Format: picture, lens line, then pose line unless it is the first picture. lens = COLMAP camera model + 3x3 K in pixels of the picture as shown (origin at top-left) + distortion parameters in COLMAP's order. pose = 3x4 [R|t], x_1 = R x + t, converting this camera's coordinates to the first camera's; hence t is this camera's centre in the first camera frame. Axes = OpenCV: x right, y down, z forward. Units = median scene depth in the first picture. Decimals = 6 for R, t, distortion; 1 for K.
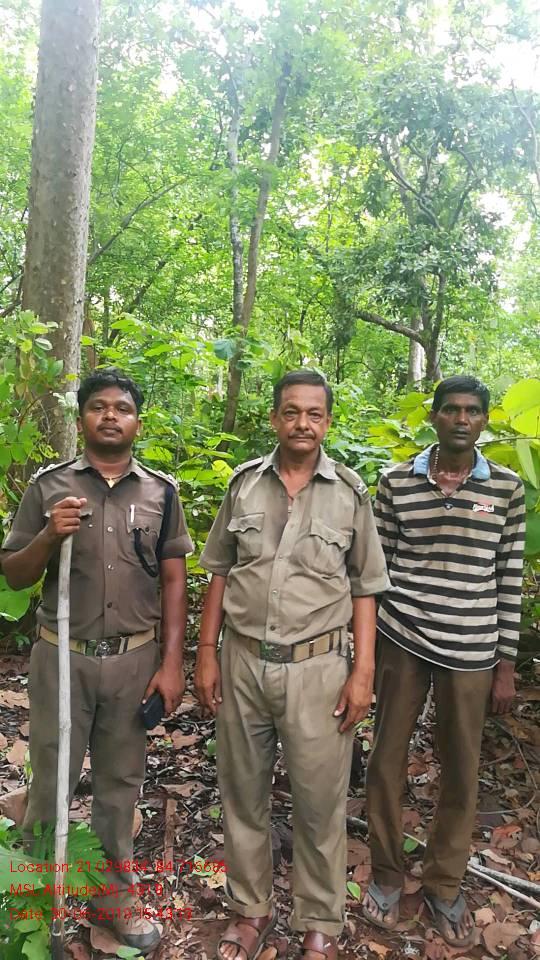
lens RADIAL K [[746.4, 0, 267.8], [0, 746.4, 471.8], [0, 0, 1]] dist [-0.017437, 0.043820]
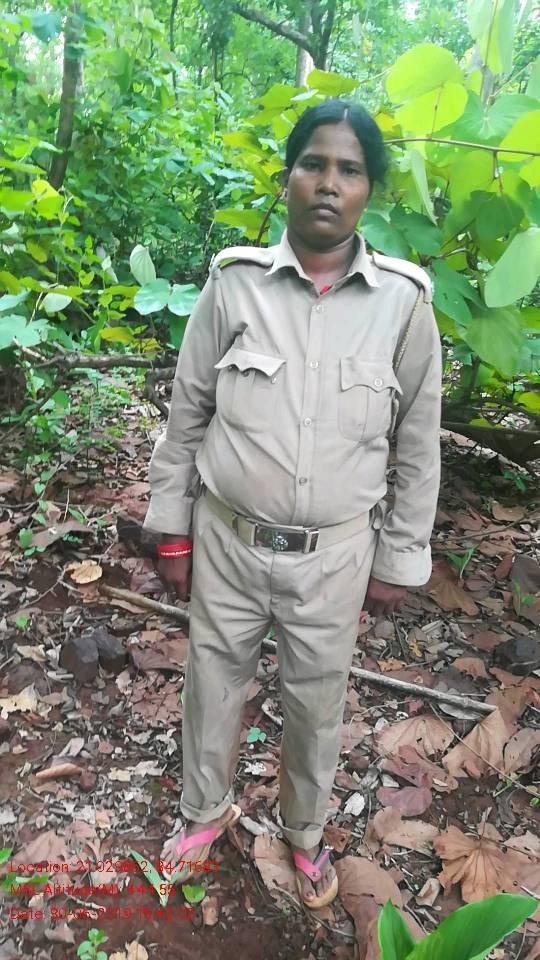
lens RADIAL K [[746.4, 0, 276.1], [0, 746.4, 473.2], [0, 0, 1]] dist [-0.017437, 0.043820]
pose [[0.987056, -0.038449, 0.155699, 0.032180], [-0.015725, 0.942956, 0.332546, 0.007979], [-0.159603, -0.330690, 0.930146, 0.087642]]
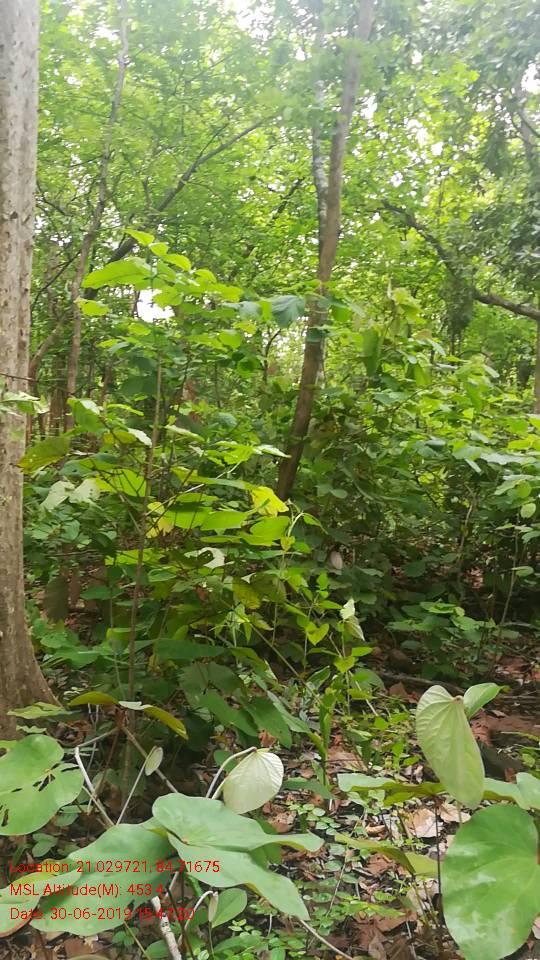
lens RADIAL K [[746.4, 0, 271.5], [0, 746.4, 479.0], [0, 0, 1]] dist [-0.017437, 0.043820]
pose [[0.990113, -0.009362, -0.139961, 0.015390], [0.010210, 0.999934, 0.005342, -0.017424], [0.139901, -0.006719, 0.990143, 0.306192]]
